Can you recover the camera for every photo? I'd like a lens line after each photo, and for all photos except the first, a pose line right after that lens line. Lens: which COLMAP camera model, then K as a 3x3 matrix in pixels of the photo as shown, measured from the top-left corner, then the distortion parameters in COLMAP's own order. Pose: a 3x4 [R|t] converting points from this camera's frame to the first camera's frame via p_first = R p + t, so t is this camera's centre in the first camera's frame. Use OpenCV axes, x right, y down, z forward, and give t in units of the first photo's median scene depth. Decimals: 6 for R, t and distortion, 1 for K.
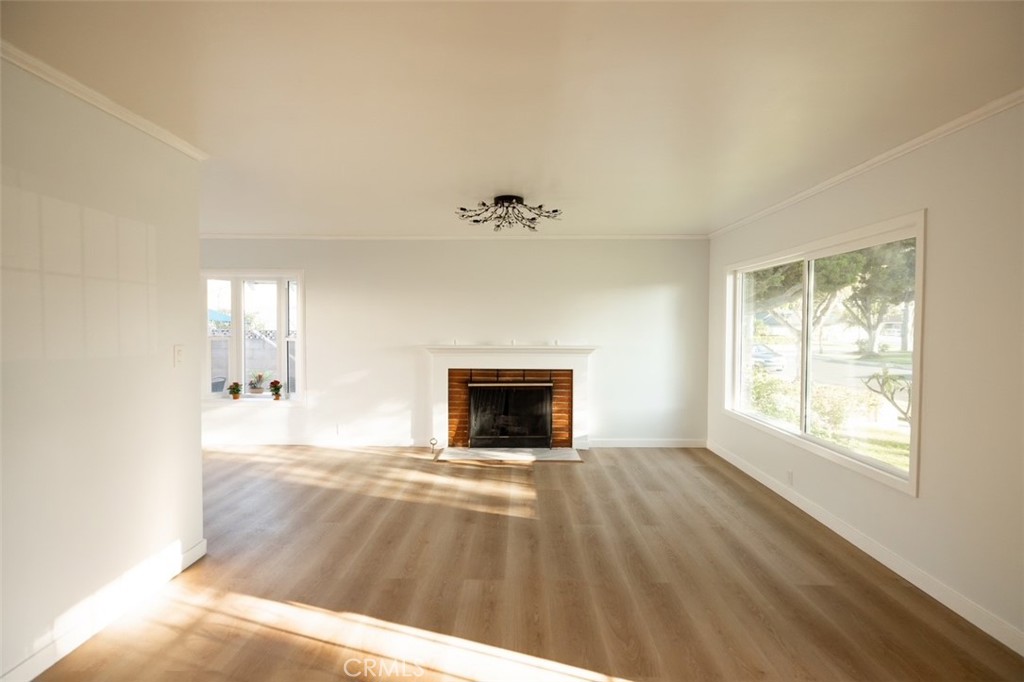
lens RADIAL K [[494.0, 0, 505.5], [0, 494.0, 342.8], [0, 0, 1]] dist [-0.001817, 0.001781]
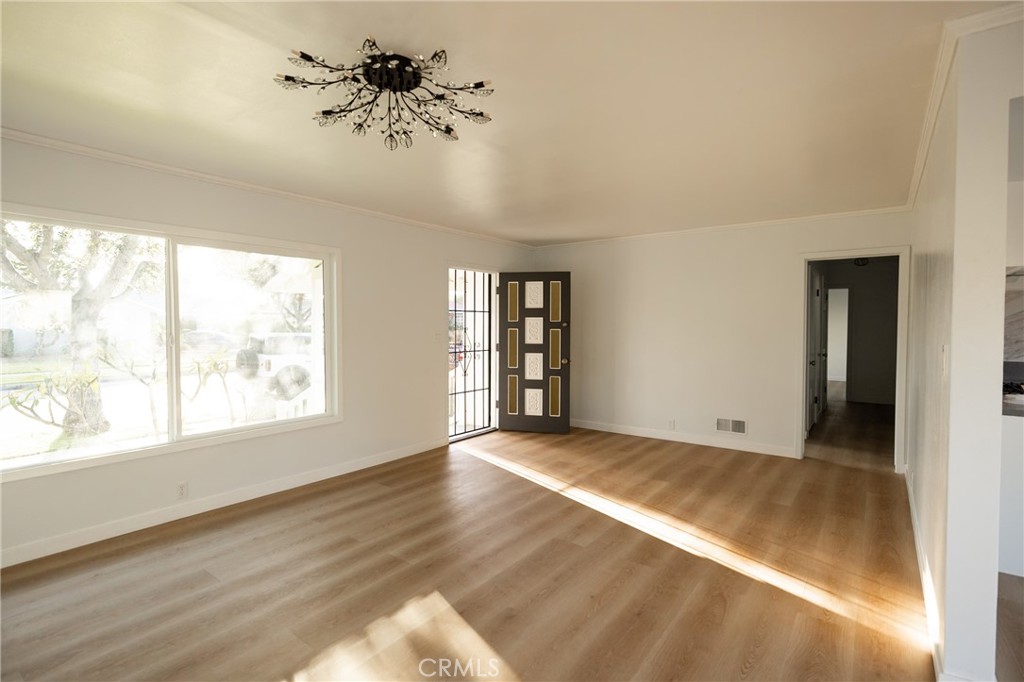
lens RADIAL K [[494.0, 0, 517.0], [0, 494.0, 335.3], [0, 0, 1]] dist [-0.001817, 0.001781]
pose [[-0.821734, -0.015905, 0.569650, -0.402964], [0.020214, 0.998168, 0.057029, -0.039300], [-0.569513, 0.058378, -0.819907, 1.366792]]
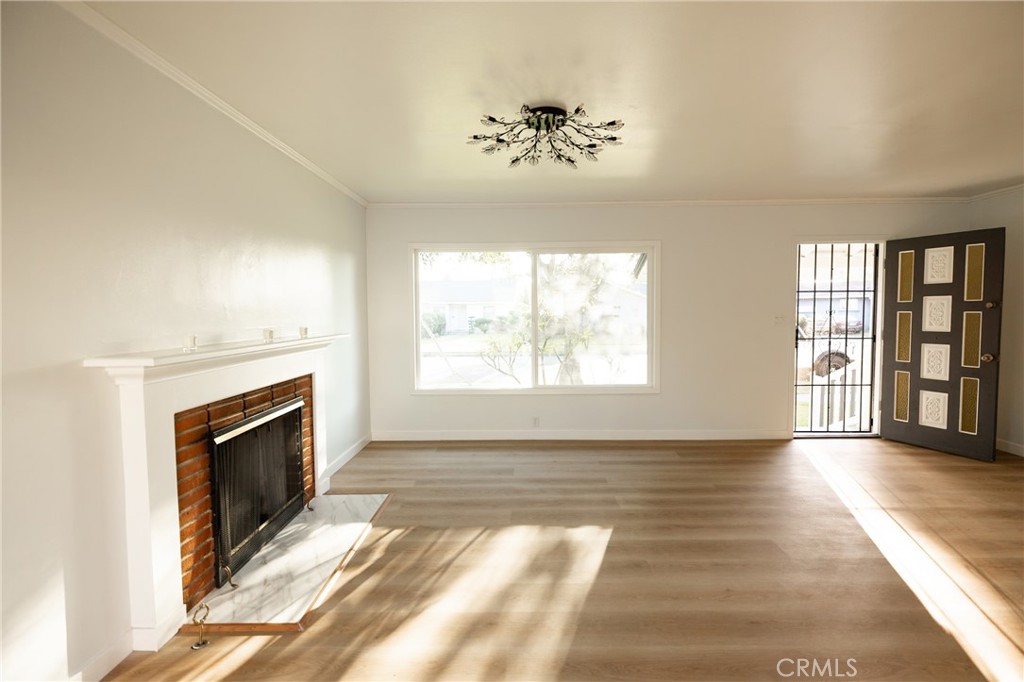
lens RADIAL K [[494.0, 0, 513.0], [0, 494.0, 337.1], [0, 0, 1]] dist [-0.001817, 0.001781]
pose [[-0.014136, -0.050364, 0.998631, -0.705874], [0.048465, 0.997522, 0.050995, -0.017245], [-0.998725, 0.049120, -0.011660, 1.068914]]
